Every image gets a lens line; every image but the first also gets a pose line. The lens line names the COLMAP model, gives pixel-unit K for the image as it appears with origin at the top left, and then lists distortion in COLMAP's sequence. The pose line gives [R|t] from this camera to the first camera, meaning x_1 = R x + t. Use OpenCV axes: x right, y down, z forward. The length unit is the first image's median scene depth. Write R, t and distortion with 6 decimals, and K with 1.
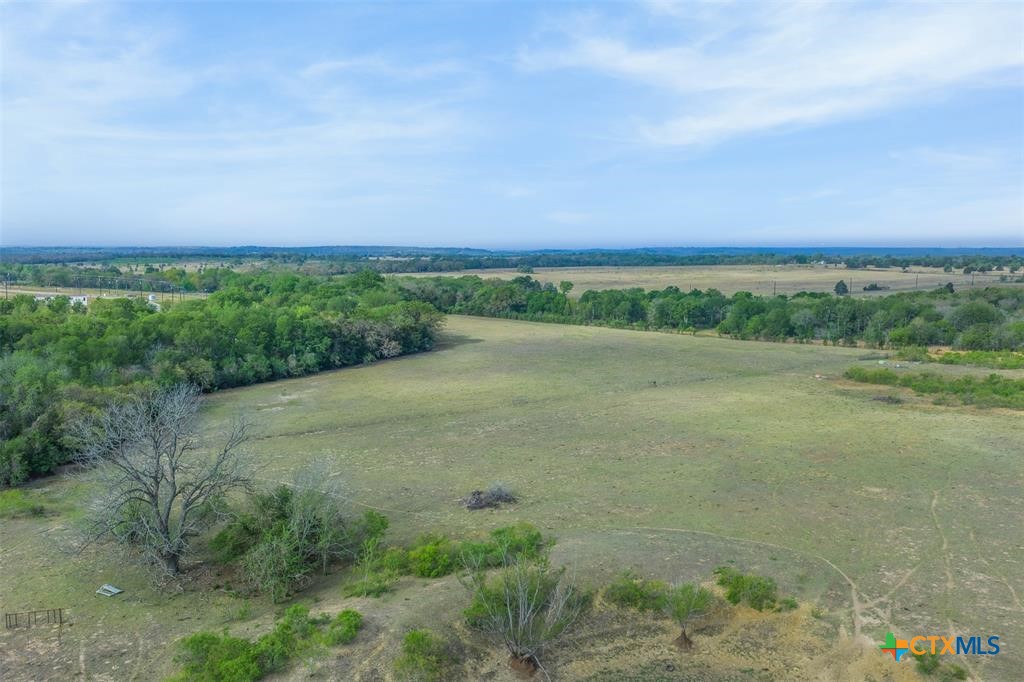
lens RADIAL K [[793.3, 0, 514.4], [0, 793.3, 339.2], [0, 0, 1]] dist [-0.000314, -0.007115]
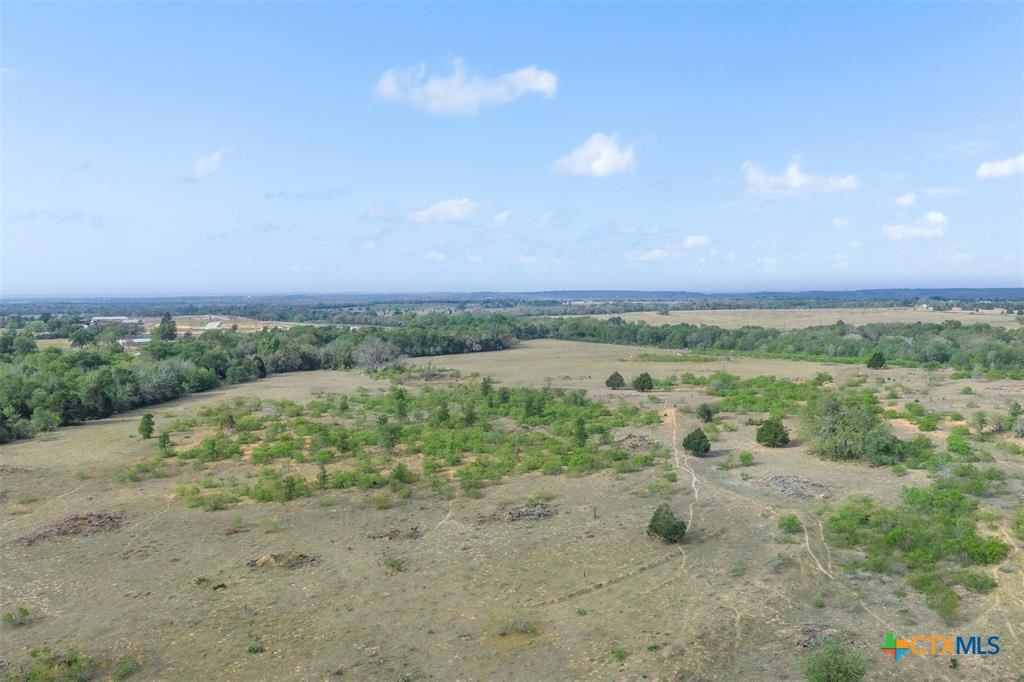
lens RADIAL K [[793.3, 0, 506.0], [0, 793.3, 338.8], [0, 0, 1]] dist [-0.000314, -0.007115]
pose [[0.954348, 0.006235, -0.298632, 0.586377], [-0.022359, 0.998468, -0.050607, 0.097576], [0.297860, 0.054973, 0.953026, -1.118656]]
